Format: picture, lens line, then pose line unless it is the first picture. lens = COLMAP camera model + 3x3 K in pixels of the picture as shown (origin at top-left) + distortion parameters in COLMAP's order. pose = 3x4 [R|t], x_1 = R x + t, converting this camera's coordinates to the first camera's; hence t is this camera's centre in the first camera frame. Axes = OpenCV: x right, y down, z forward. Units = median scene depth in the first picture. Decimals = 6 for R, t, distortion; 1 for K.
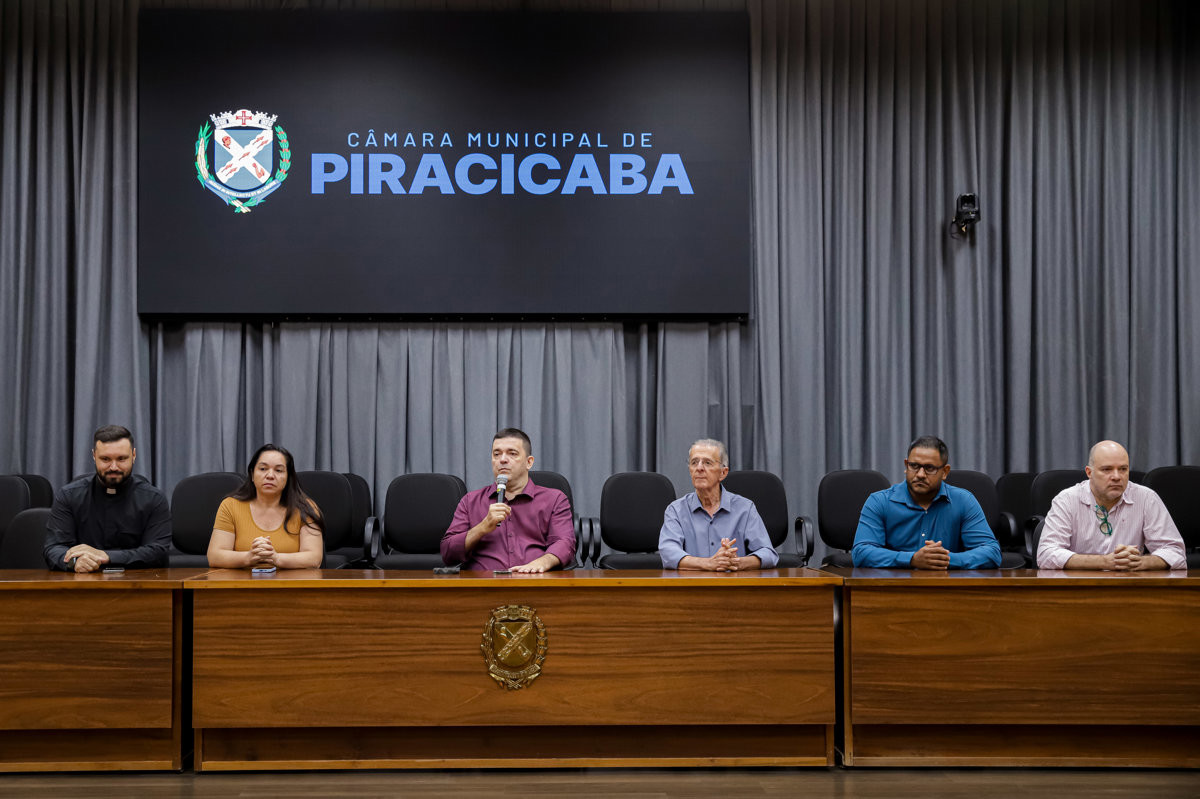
lens RADIAL K [[1431.3, 0, 555.2], [0, 1431.3, 435.1], [0, 0, 1]] dist [0.044853, 0.000000]
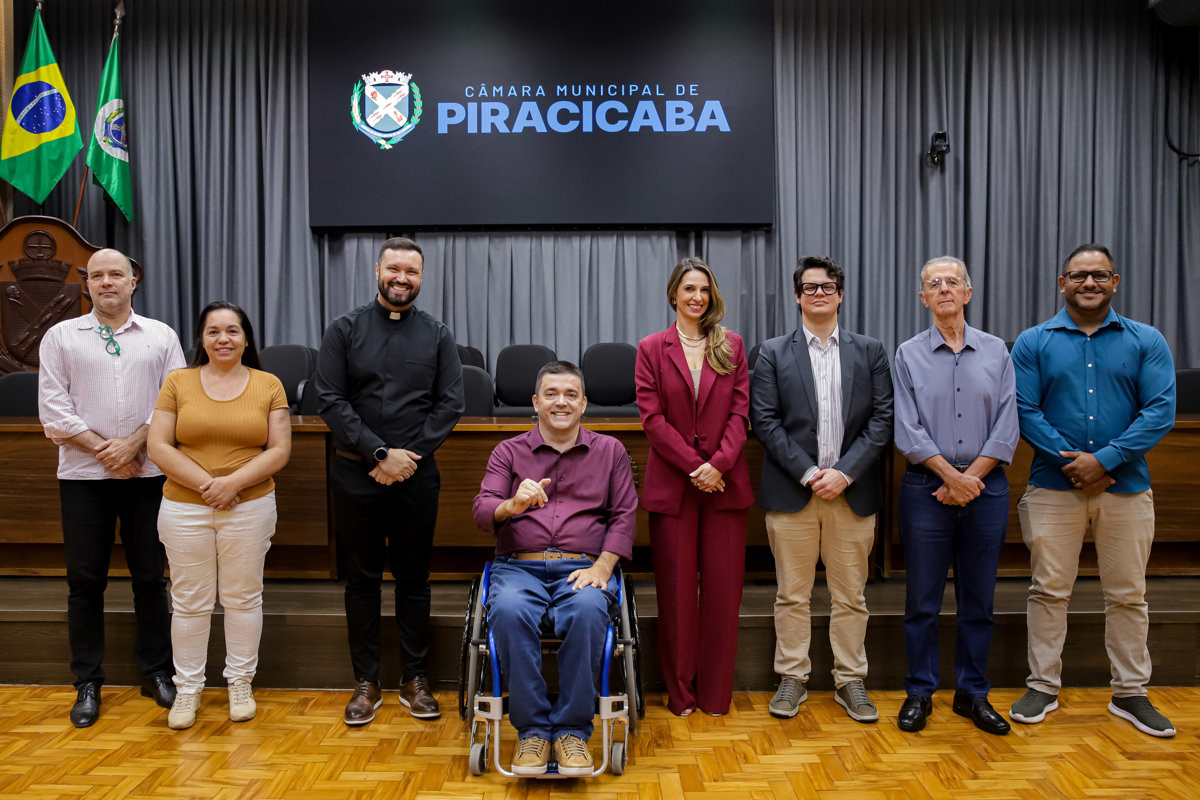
lens RADIAL K [[928.1, 0, 582.4], [0, 928.1, 412.3], [0, 0, 1]] dist [-0.085568, 0.049187]
pose [[0.999630, -0.000223, -0.027210, -0.015069], [0.002307, 0.997062, 0.076568, 0.021848], [0.027113, -0.076602, 0.996693, 0.146255]]
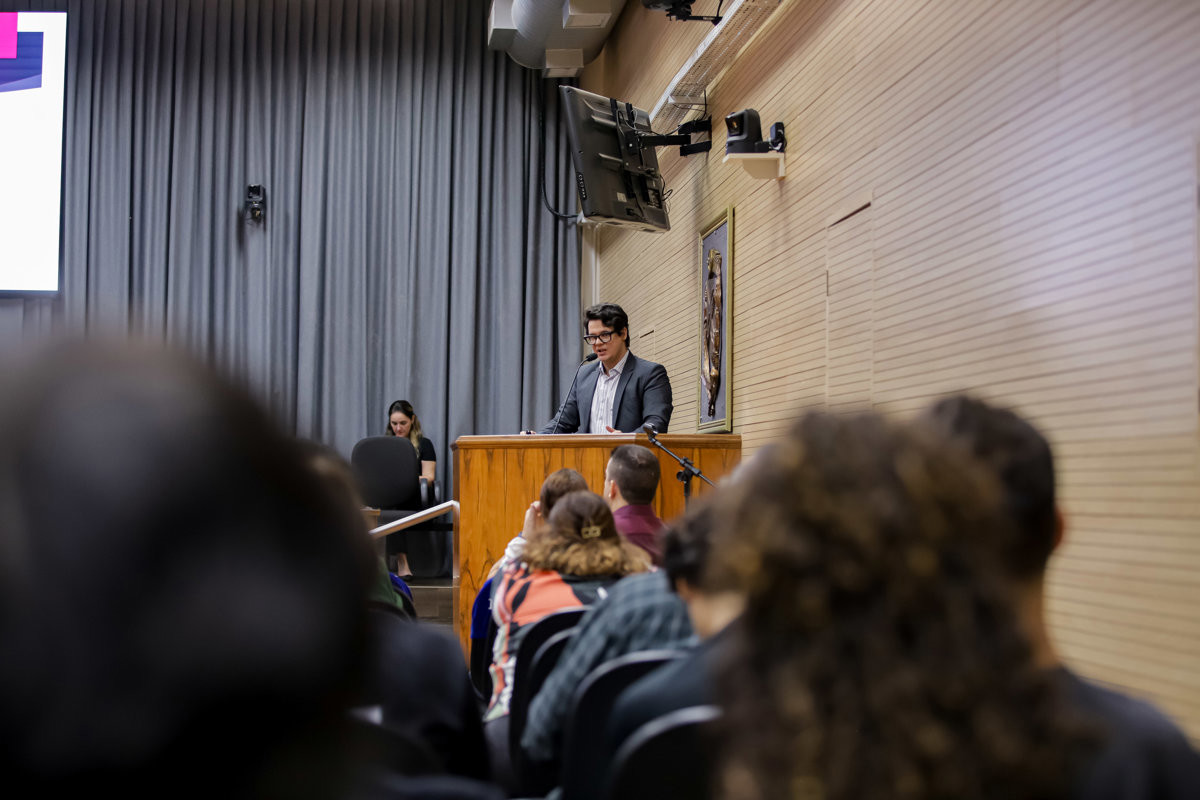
lens RADIAL K [[2281.4, 0, 601.9], [0, 2281.4, 400.4], [0, 0, 1]] dist [0.206932, 0.000000]
pose [[0.996737, 0.007536, 0.080370, 0.406182], [-0.007549, 0.999971, -0.000150, -0.006054], [-0.080369, -0.000457, 0.996765, -0.750150]]
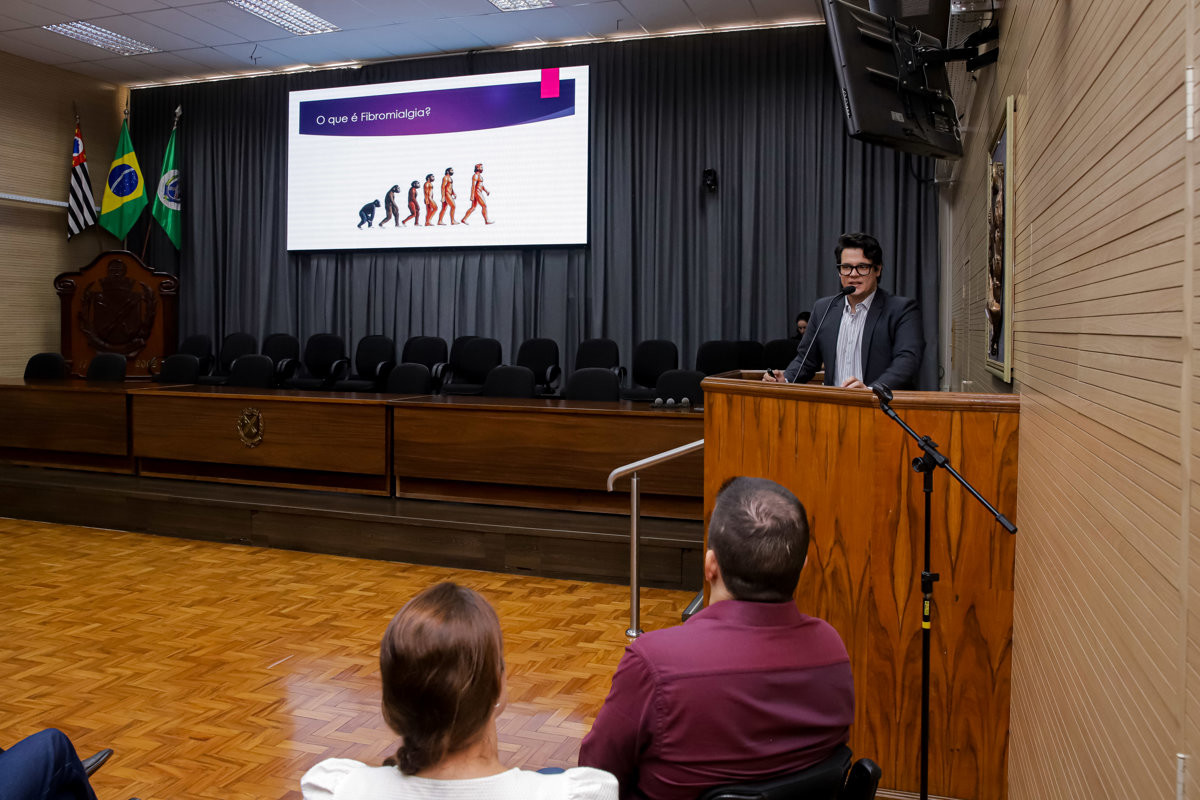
lens RADIAL K [[956.4, 0, 606.3], [0, 956.4, 348.8], [0, 0, 1]] dist [-0.094276, 0.033546]
pose [[0.946448, 0.019445, -0.322269, 0.522954], [-0.001182, 0.998387, 0.056768, -0.025513], [0.322853, -0.053347, 0.944944, -0.066887]]
